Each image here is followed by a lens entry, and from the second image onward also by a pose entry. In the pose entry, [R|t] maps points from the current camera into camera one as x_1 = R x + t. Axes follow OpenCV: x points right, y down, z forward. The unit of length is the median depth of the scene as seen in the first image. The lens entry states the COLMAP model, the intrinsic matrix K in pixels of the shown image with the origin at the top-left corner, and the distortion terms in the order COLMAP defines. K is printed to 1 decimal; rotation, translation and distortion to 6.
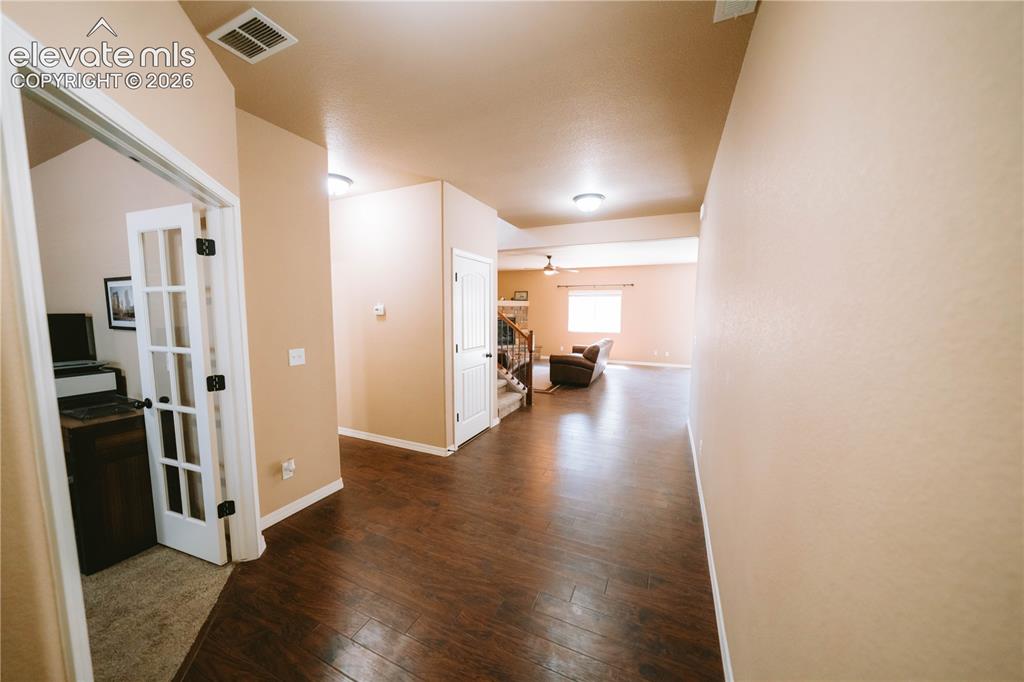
lens RADIAL K [[355.2, 0, 508.1], [0, 355.2, 346.0], [0, 0, 1]] dist [-0.008864, 0.001853]
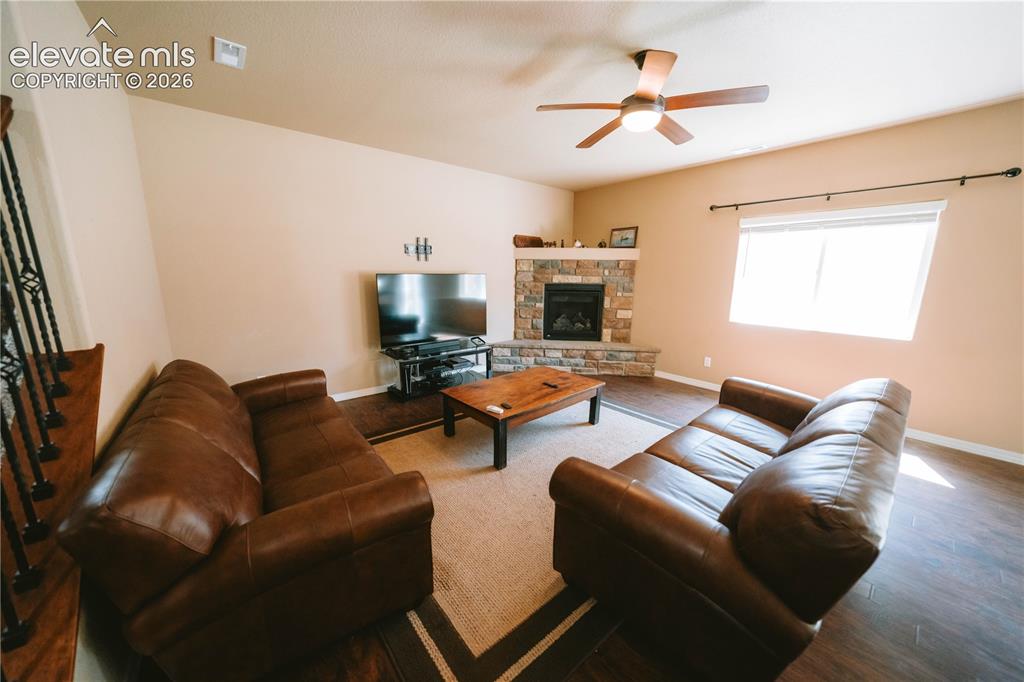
lens RADIAL K [[355.2, 0, 519.1], [0, 355.2, 338.1], [0, 0, 1]] dist [-0.008864, 0.001853]
pose [[0.910582, 0.080860, -0.405343, 0.113022], [-0.043880, 0.994047, 0.099724, -0.051605], [0.410993, -0.073021, 0.908709, 0.520994]]
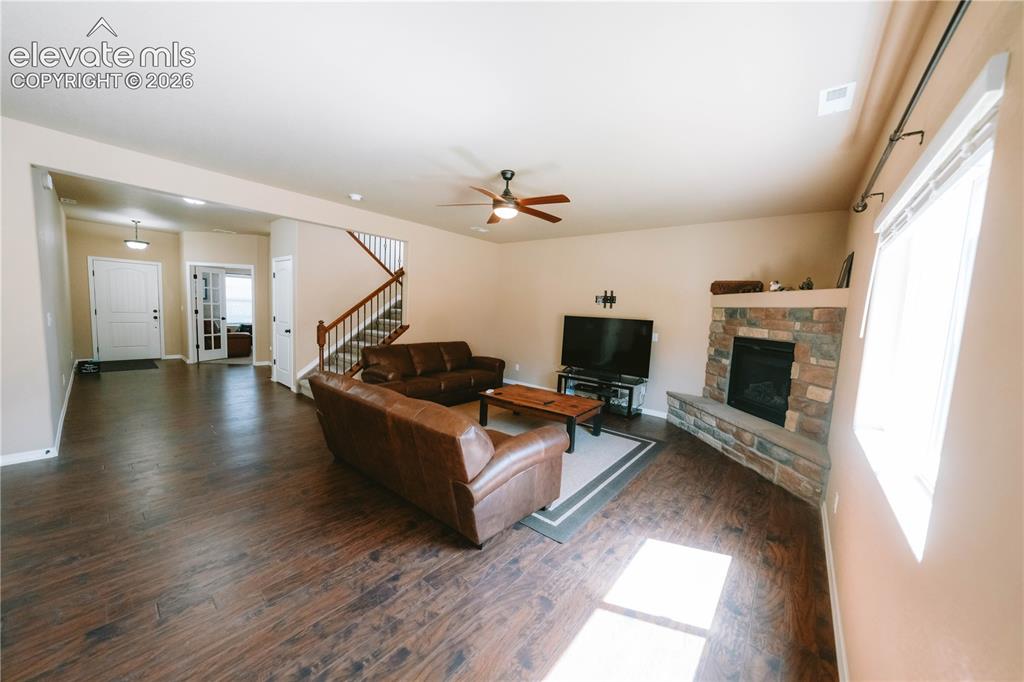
lens RADIAL K [[355.2, 0, 504.6], [0, 355.2, 342.5], [0, 0, 1]] dist [-0.008864, 0.001853]
pose [[-0.236637, 0.075602, -0.968652, 0.382529], [-0.138534, 0.984156, 0.110655, -0.080197], [0.961671, 0.160376, -0.222415, 0.820793]]
